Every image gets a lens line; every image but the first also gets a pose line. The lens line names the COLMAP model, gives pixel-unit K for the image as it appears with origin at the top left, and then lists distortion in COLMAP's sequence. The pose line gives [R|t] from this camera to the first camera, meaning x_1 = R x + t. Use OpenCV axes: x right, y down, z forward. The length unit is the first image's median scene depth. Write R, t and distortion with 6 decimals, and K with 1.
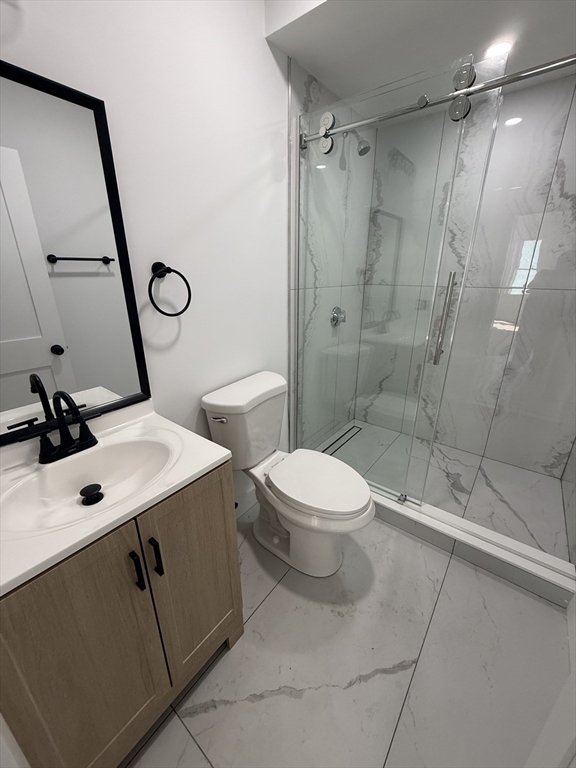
lens RADIAL K [[305.4, 0, 287.7], [0, 305.4, 382.9], [0, 0, 1]] dist [-0.000105, 0.000325]
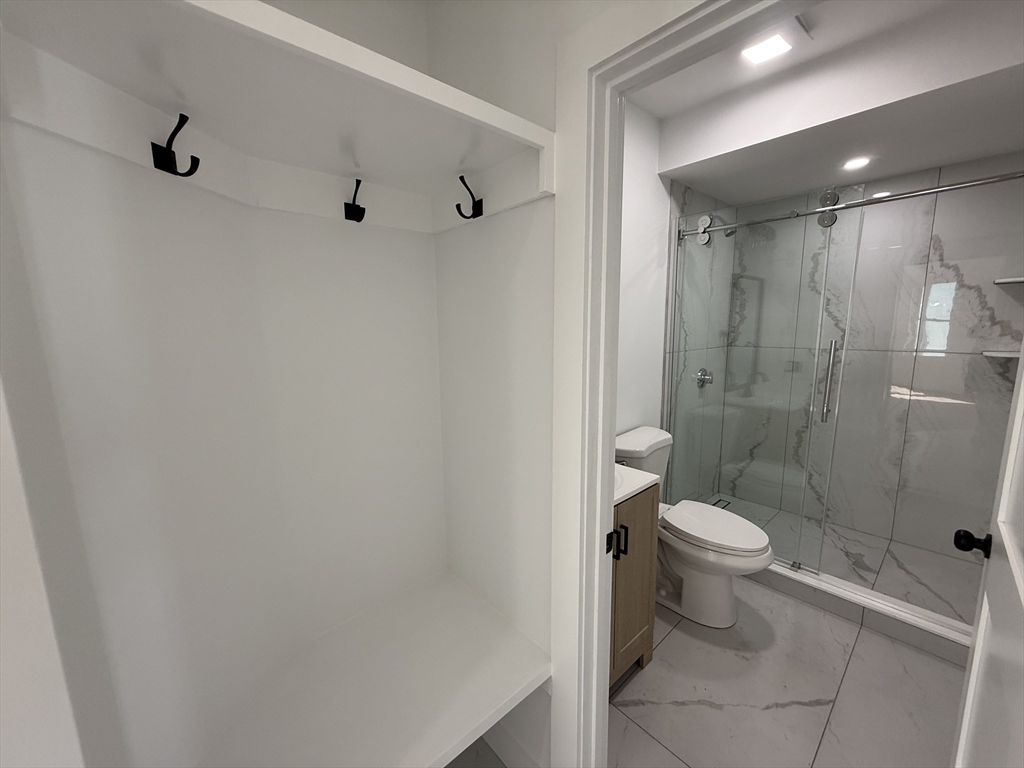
lens RADIAL K [[407.2, 0, 508.5], [0, 407.2, 385.3], [0, 0, 1]] dist [-0.000105, 0.000325]
pose [[0.983978, 0.015116, -0.177646, -0.312820], [-0.049535, 0.980348, -0.190954, 0.125045], [0.171268, 0.196694, 0.965390, -0.528685]]
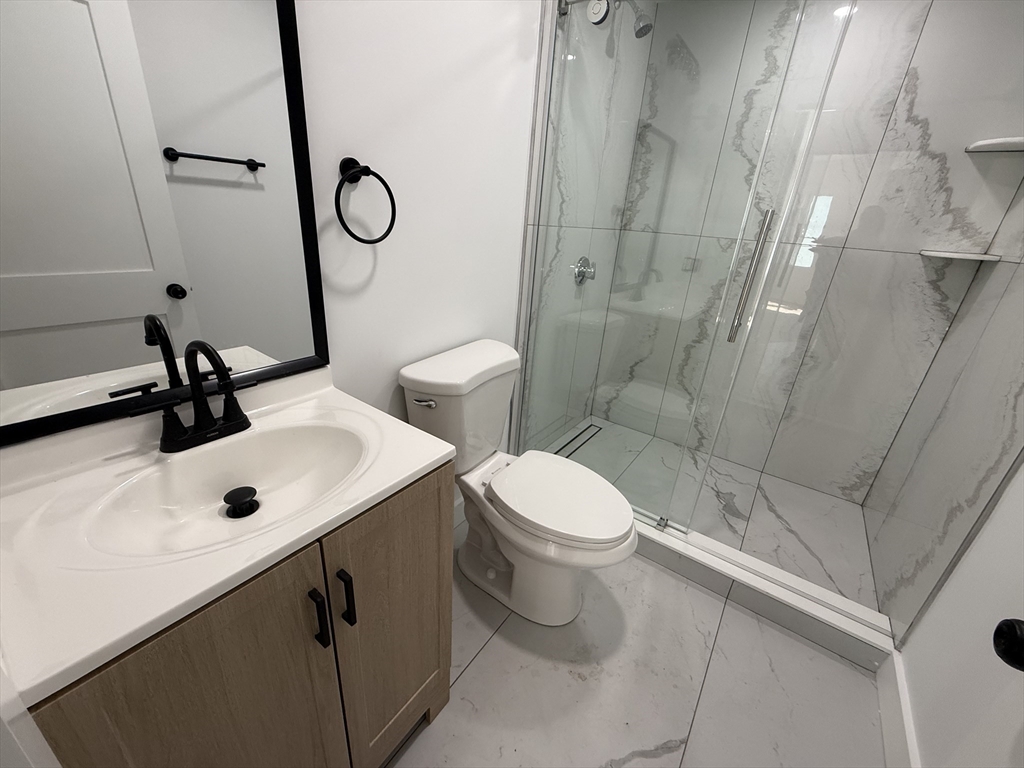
lens RADIAL K [[407.2, 0, 507.6], [0, 407.2, 385.5], [0, 0, 1]] dist [-0.000105, 0.000325]
pose [[0.997097, 0.052083, 0.055536, -0.076480], [-0.054616, 0.997487, 0.045126, 0.024631], [-0.053047, -0.048028, 0.997436, 0.059779]]
